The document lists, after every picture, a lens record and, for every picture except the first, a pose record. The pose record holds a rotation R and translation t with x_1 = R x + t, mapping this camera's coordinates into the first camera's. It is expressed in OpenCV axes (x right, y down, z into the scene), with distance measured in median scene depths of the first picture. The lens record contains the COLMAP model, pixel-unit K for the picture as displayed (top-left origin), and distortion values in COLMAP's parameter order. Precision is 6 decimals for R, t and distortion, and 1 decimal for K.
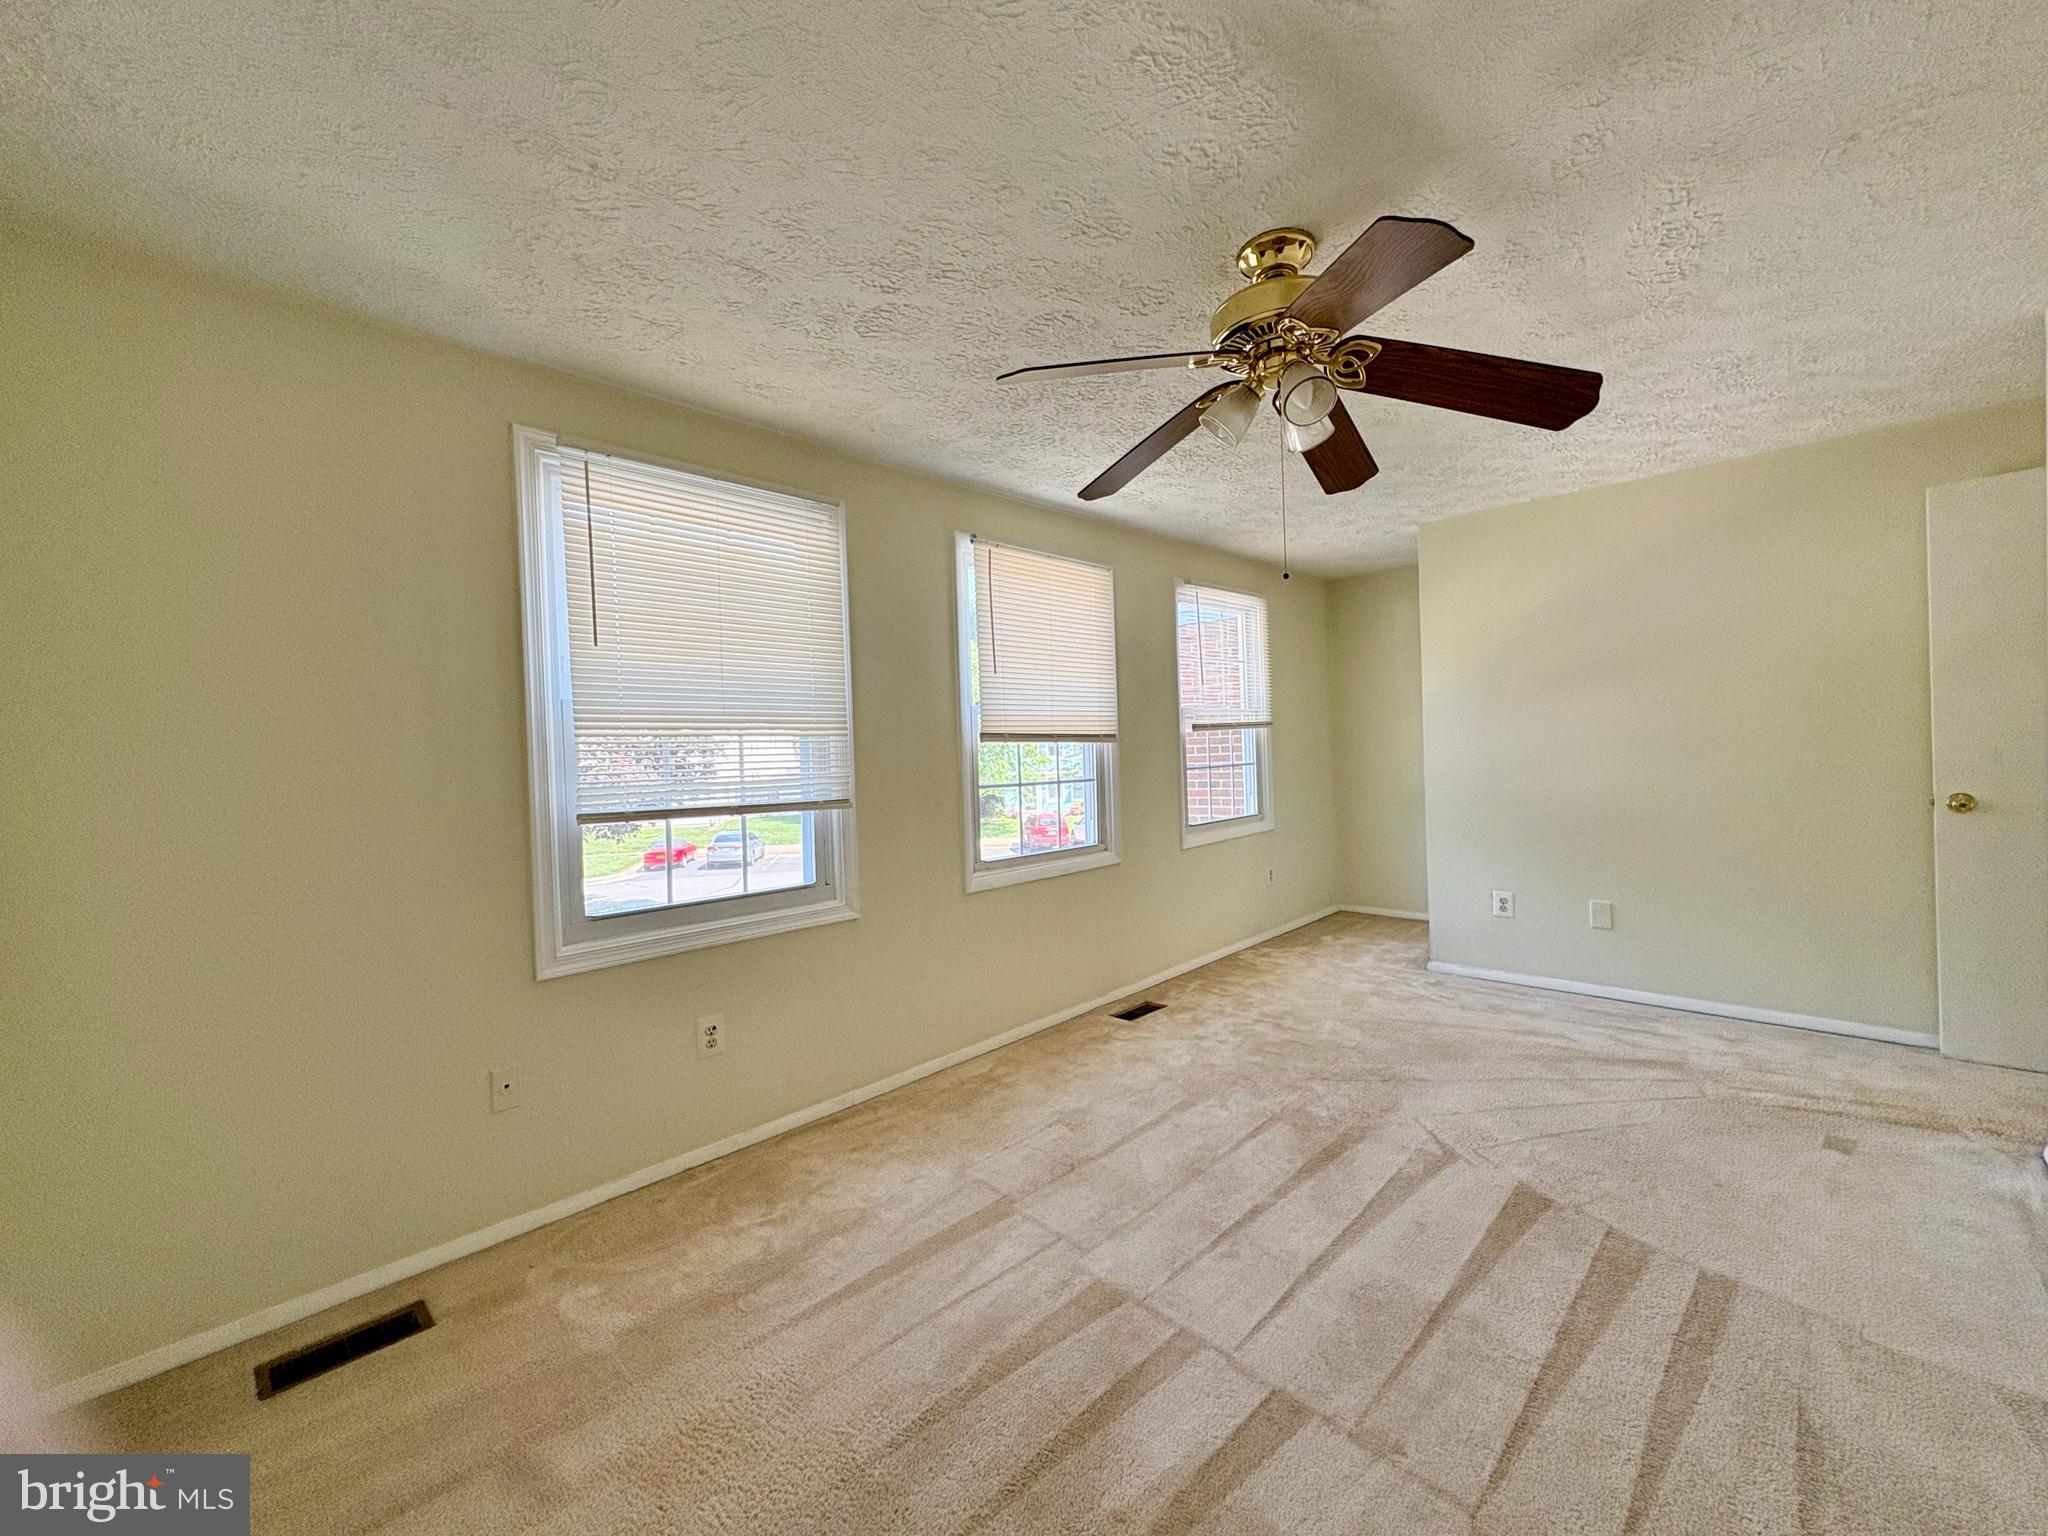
lens RADIAL K [[817.4, 0, 1023.1], [0, 817.4, 767.3], [0, 0, 1]] dist [-0.000688, 0.000131]
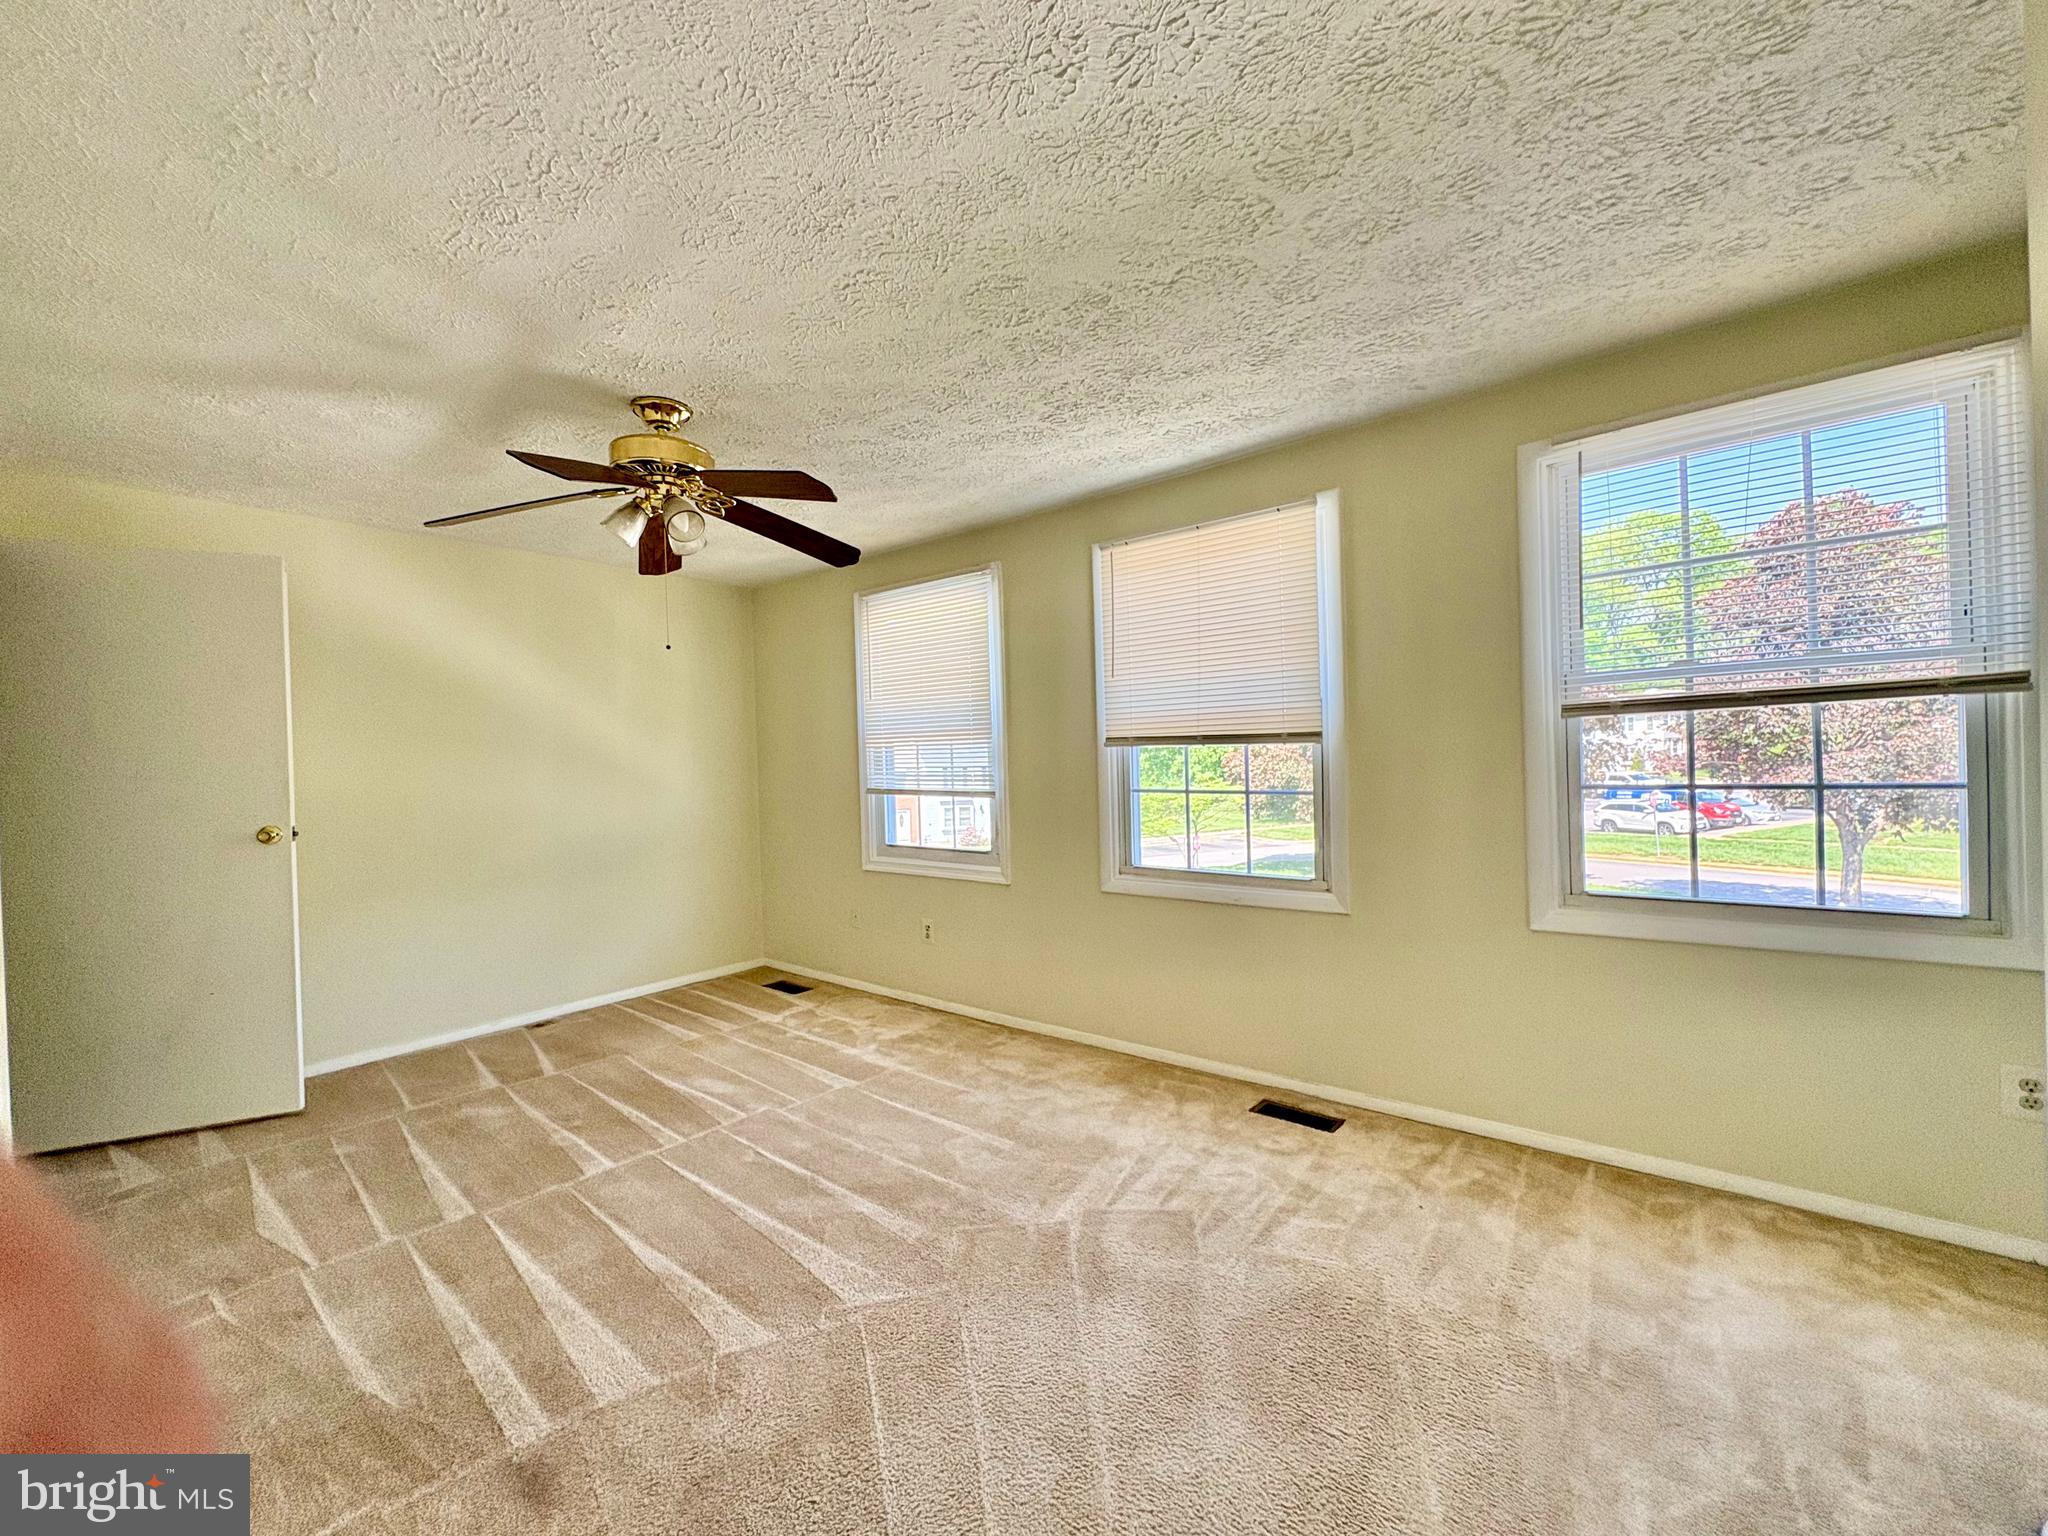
lens RADIAL K [[817.4, 0, 1023.1], [0, 817.4, 767.3], [0, 0, 1]] dist [-0.000688, 0.000131]
pose [[0.101041, 0.042399, -0.993978, 0.888101], [0.003957, 0.999066, 0.043019, -0.045749], [0.994874, -0.008280, 0.100779, 0.742772]]
